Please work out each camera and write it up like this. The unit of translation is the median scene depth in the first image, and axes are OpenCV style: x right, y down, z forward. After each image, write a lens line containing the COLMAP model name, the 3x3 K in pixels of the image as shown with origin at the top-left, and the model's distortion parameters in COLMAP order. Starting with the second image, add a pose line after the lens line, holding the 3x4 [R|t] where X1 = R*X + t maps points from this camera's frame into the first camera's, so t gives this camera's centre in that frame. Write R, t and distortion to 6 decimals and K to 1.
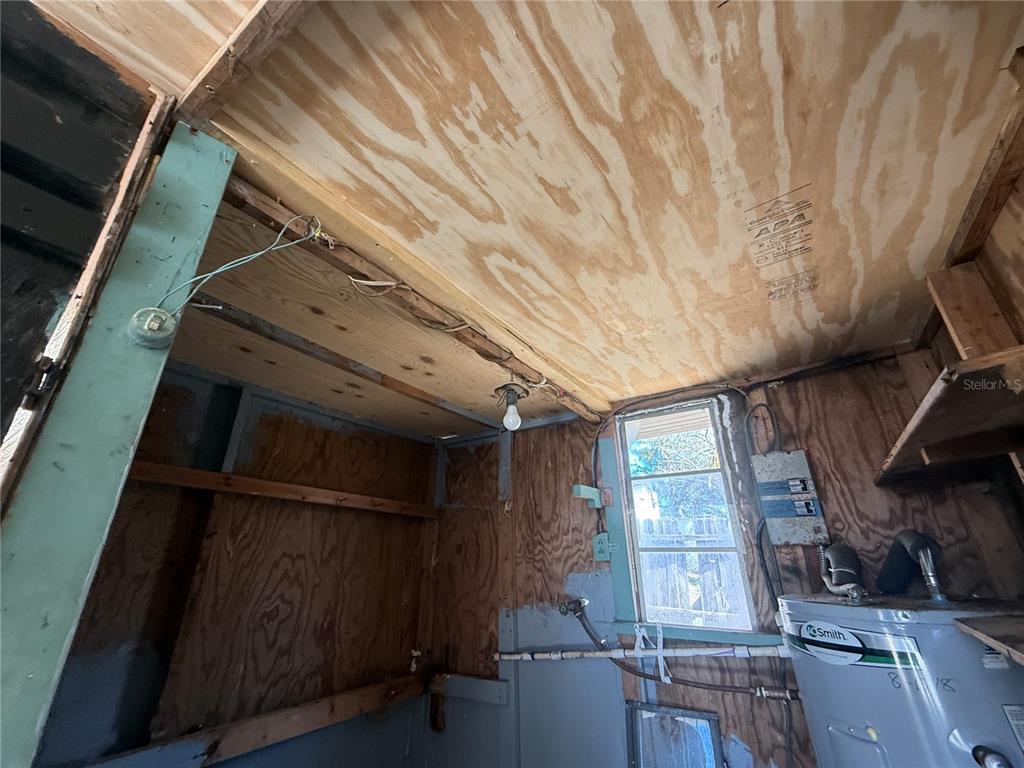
lens RADIAL K [[409.4, 0, 510.4], [0, 409.4, 383.1], [0, 0, 1]] dist [0.000075, 0.000301]
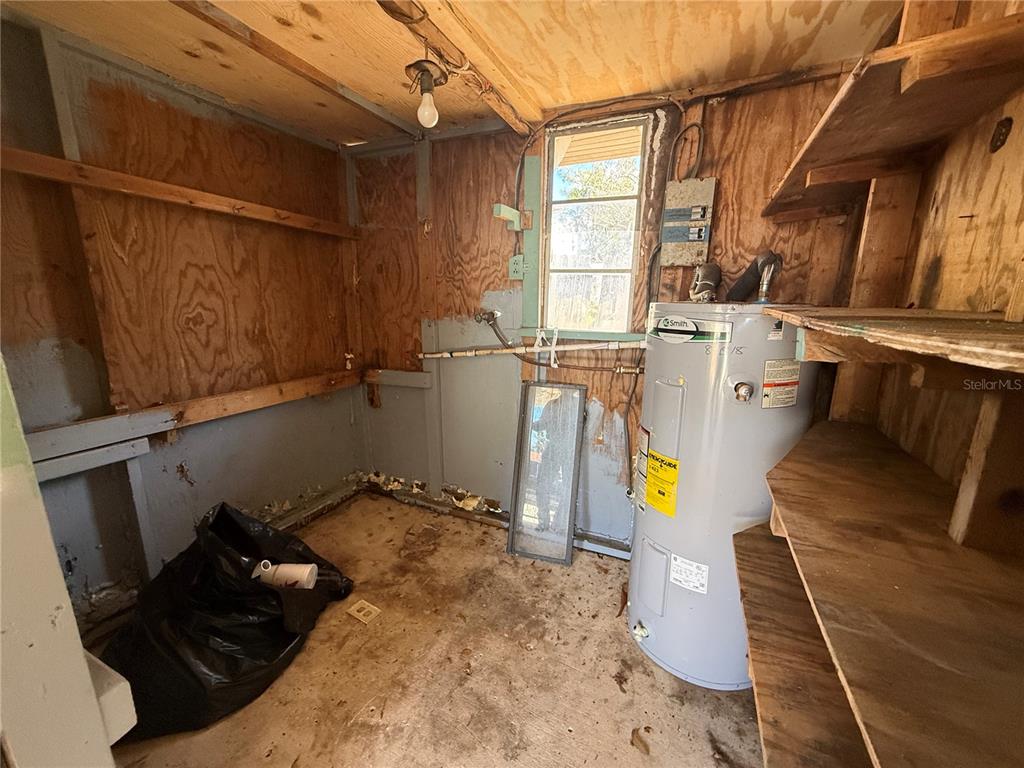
lens RADIAL K [[409.4, 0, 508.9], [0, 409.4, 382.5], [0, 0, 1]] dist [0.000075, 0.000301]
pose [[0.984030, -0.018037, 0.177086, 0.007620], [-0.087387, 0.817763, 0.568883, 0.041015], [-0.155075, -0.575273, 0.803127, -0.045701]]
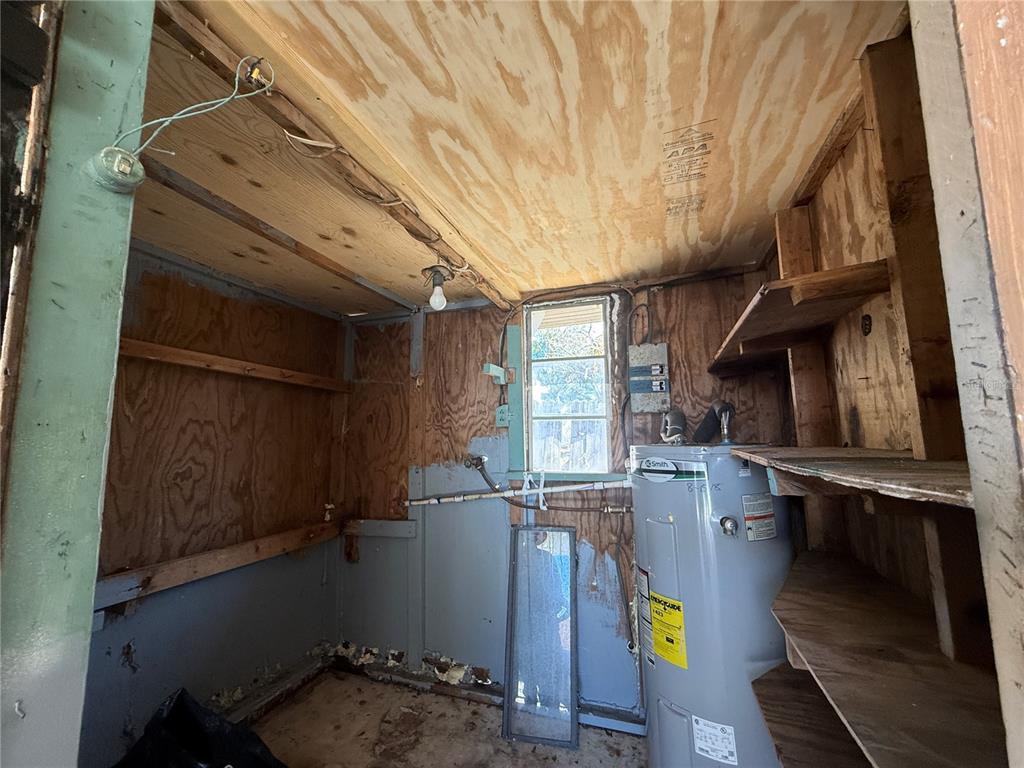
lens RADIAL K [[409.4, 0, 510.3], [0, 409.4, 382.6], [0, 0, 1]] dist [0.000075, 0.000301]
pose [[0.965565, 0.028646, 0.258579, -0.074057], [-0.096587, 0.962356, 0.254052, 0.004910], [-0.241568, -0.270279, 0.931984, -0.096348]]
